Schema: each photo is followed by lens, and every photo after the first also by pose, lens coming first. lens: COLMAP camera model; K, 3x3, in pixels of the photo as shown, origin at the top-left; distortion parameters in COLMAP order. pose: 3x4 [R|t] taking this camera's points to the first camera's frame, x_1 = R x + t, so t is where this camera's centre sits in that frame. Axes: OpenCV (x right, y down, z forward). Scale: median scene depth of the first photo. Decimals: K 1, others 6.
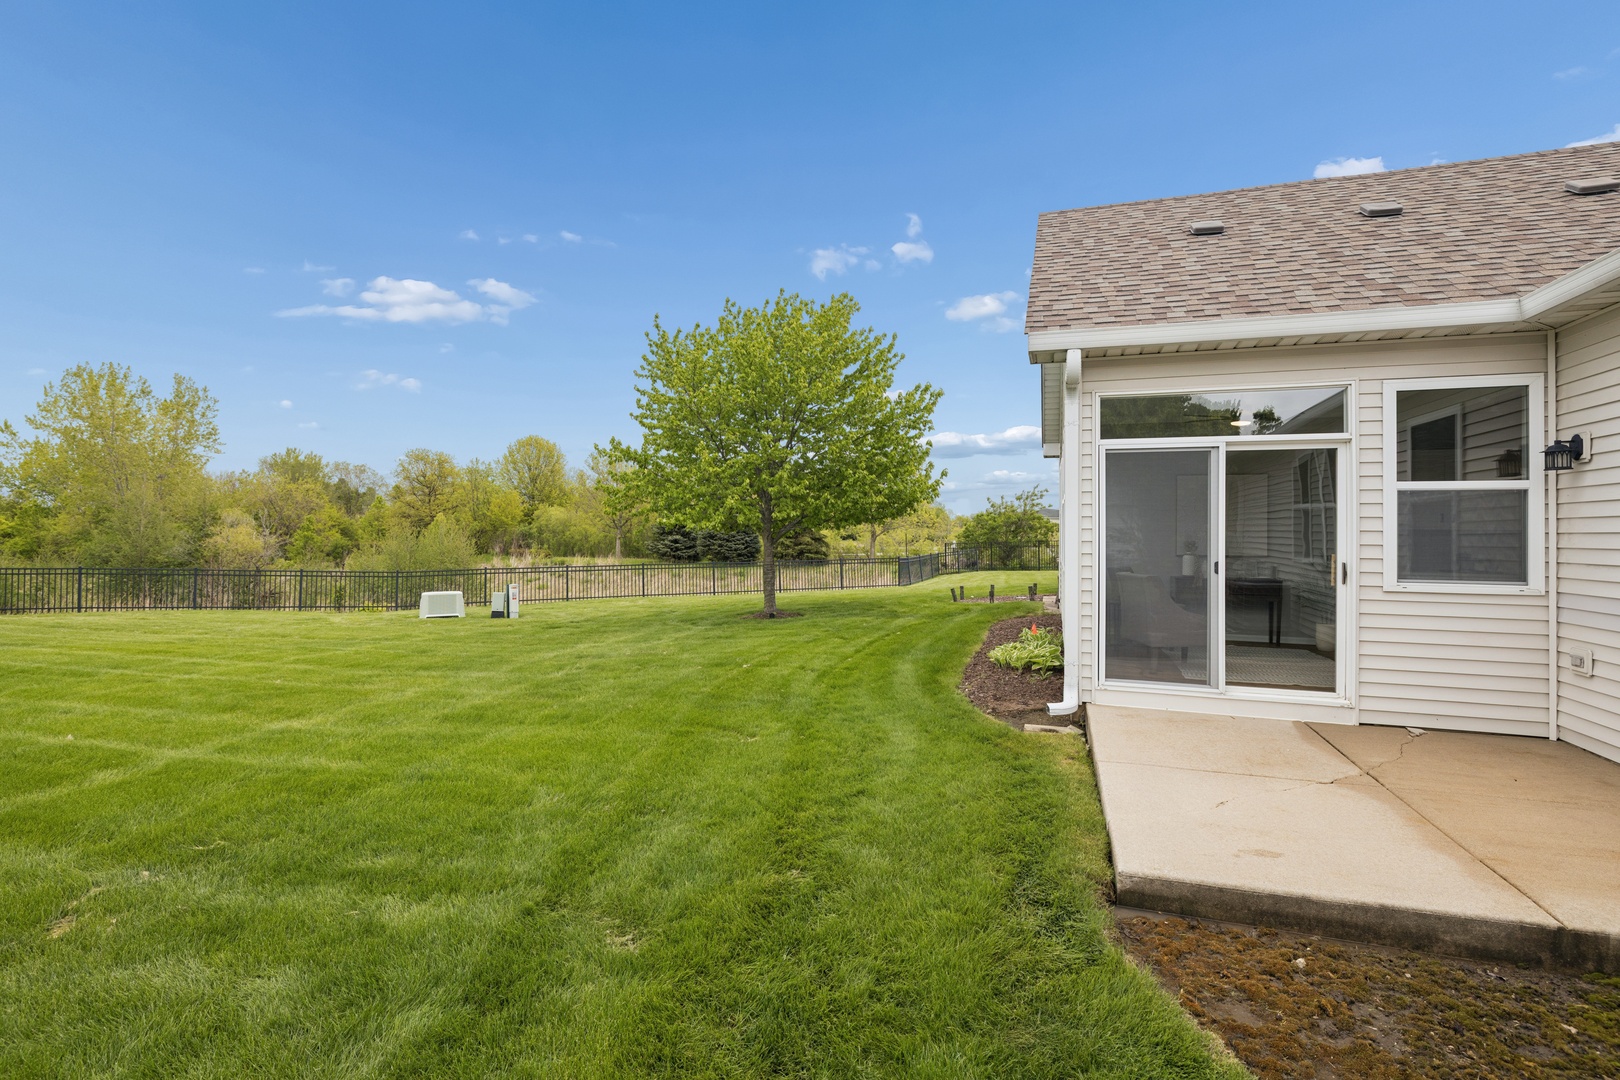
lens RADIAL K [[723.9, 0, 813.4], [0, 723.9, 535.1], [0, 0, 1]] dist [0.000545, 0.000059]
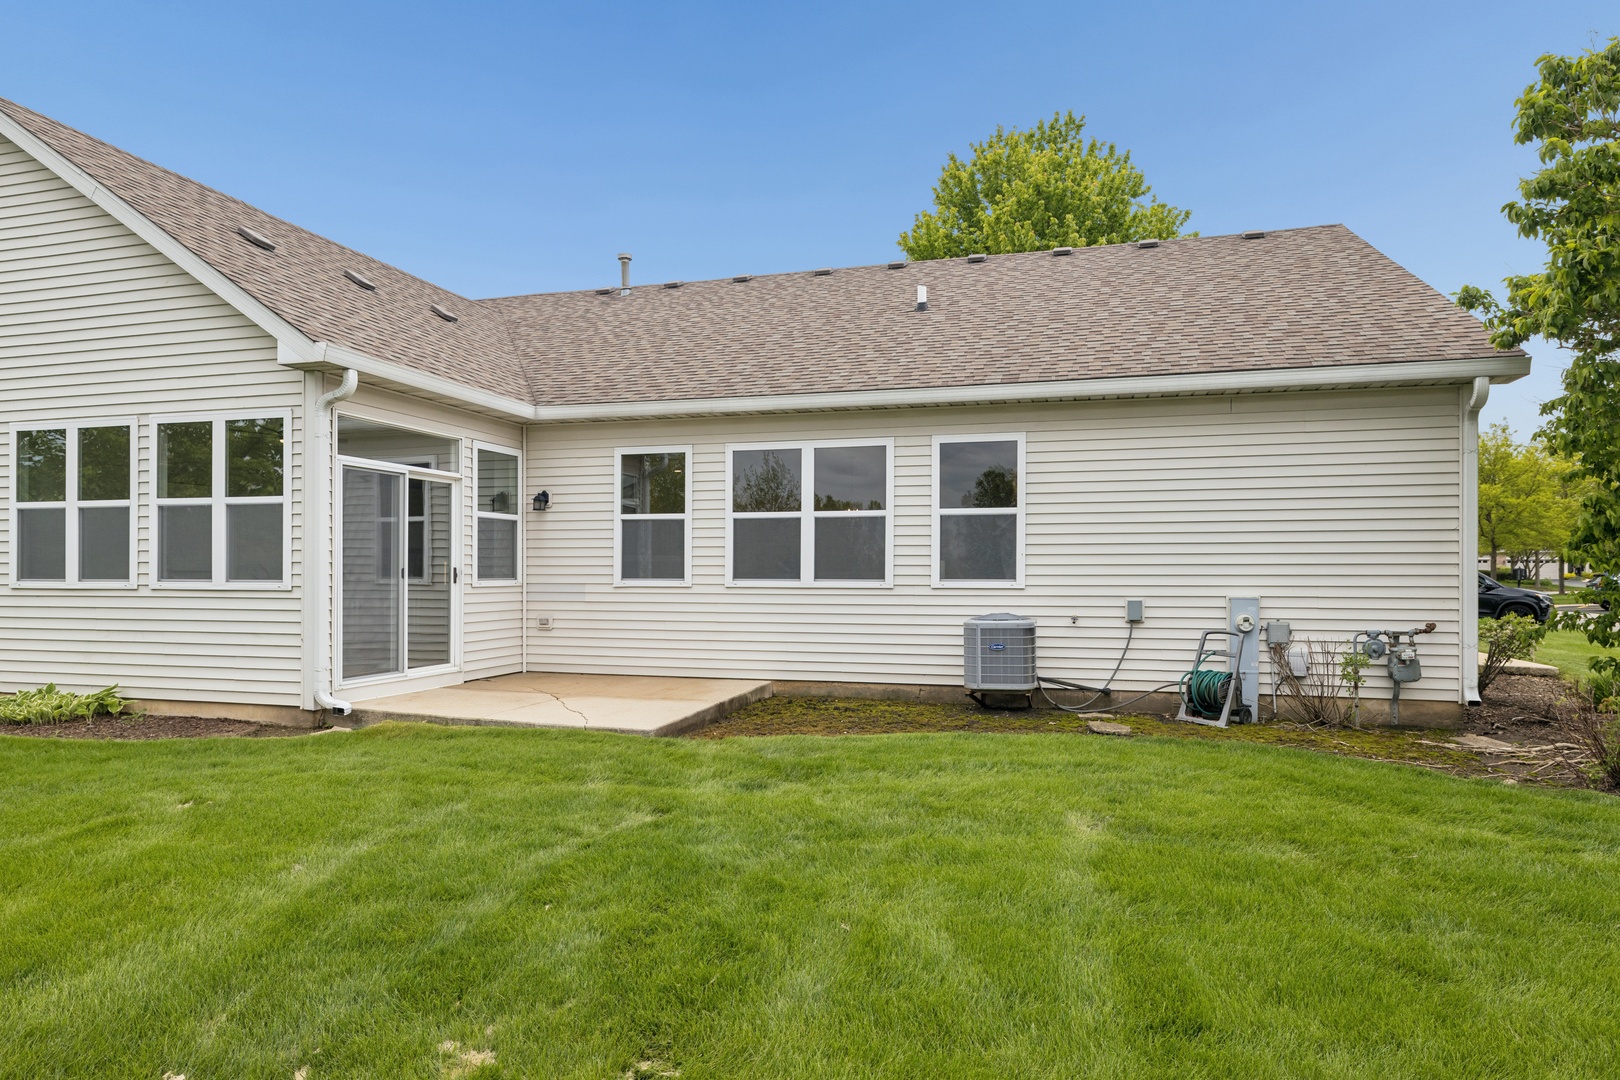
lens RADIAL K [[981.6, 0, 810.8], [0, 981.6, 548.3], [0, 0, 1]] dist [0.000349, -0.000011]
pose [[-0.036837, 0.012878, 0.999238, -1.210006], [-0.001064, 0.999916, -0.012926, 0.026269], [-0.999321, -0.001540, -0.036820, 0.413424]]
